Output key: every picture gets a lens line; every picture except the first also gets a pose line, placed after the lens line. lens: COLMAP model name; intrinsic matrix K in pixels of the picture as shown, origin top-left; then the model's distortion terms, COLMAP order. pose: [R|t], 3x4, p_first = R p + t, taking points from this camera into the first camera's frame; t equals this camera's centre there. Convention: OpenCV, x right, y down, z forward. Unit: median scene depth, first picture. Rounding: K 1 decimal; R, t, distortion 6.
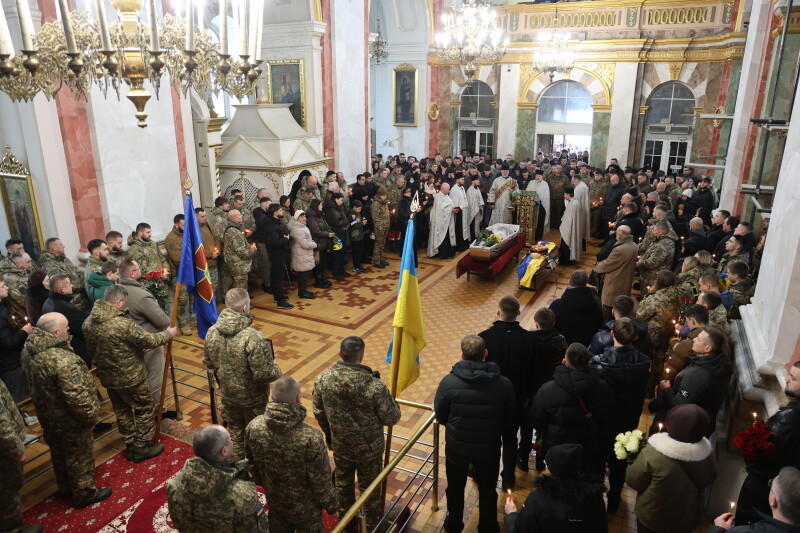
lens RADIAL K [[551.7, 0, 400.0], [0, 551.7, 266.5], [0, 0, 1]] dist [-0.000783, -0.000639]
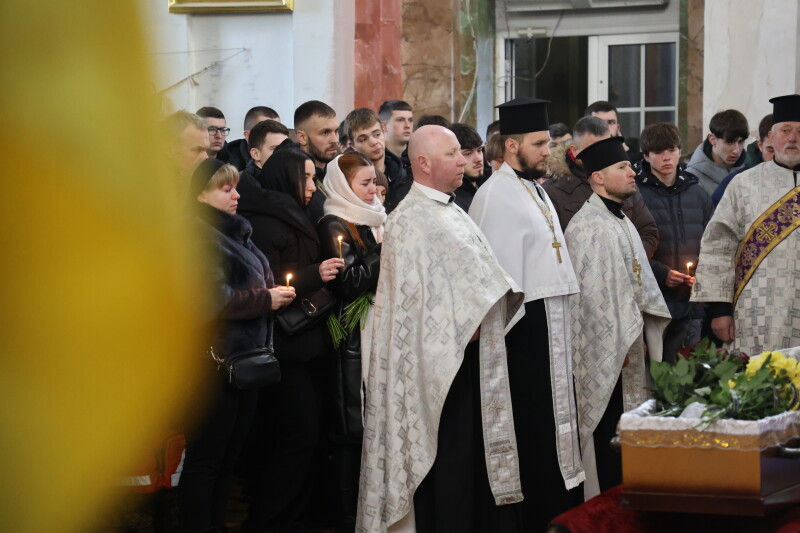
lens RADIAL K [[2346.2, 0, 400.0], [0, 2346.2, 266.5], [0, 0, 1]] dist [1.236187, 1.394558]
pose [[0.997761, -0.020357, 0.063702, 0.019633], [0.034676, 0.971973, -0.232520, 0.051080], [-0.057184, 0.234208, 0.970503, 0.274356]]
